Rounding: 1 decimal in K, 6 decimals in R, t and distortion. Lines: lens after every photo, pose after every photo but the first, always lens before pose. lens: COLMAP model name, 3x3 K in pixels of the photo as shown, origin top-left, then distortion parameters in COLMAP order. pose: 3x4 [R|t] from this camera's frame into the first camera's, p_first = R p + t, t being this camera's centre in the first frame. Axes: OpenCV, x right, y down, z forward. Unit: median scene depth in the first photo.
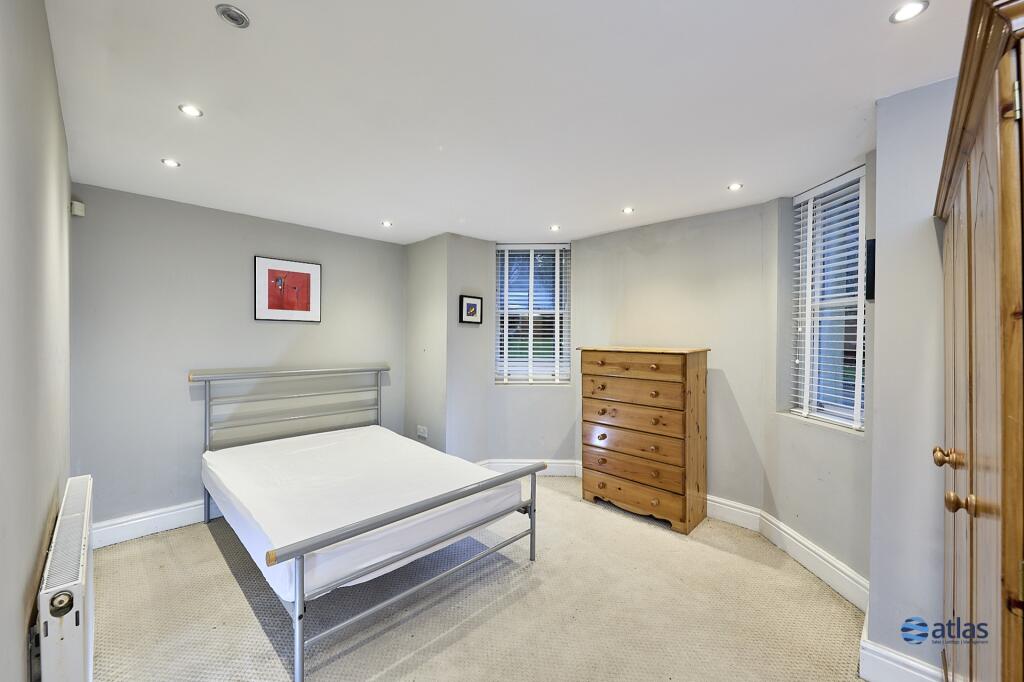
lens RADIAL K [[381.0, 0, 515.0], [0, 381.0, 345.0], [0, 0, 1]] dist [-0.010178, -0.000009]
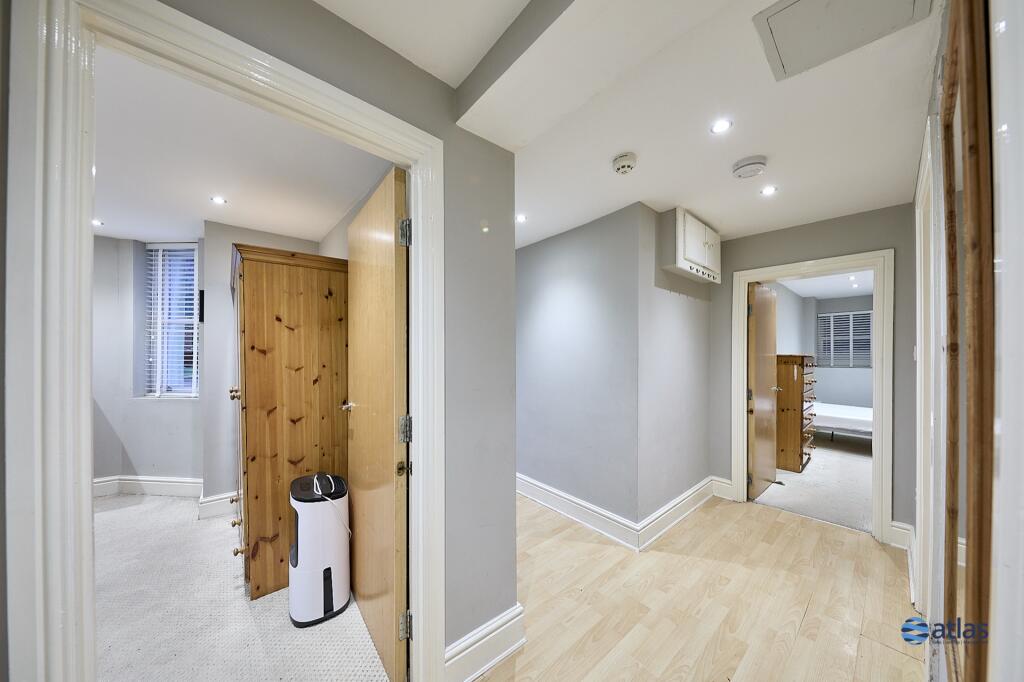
lens RADIAL K [[345.7, 0, 513.2], [0, 345.7, 352.3], [0, 0, 1]] dist [0.000740, -0.000021]
pose [[0.087770, 0.001176, 0.996140, -0.444473], [0.013216, 0.999910, -0.002345, 0.037659], [-0.996053, 0.013371, 0.087747, -0.487519]]
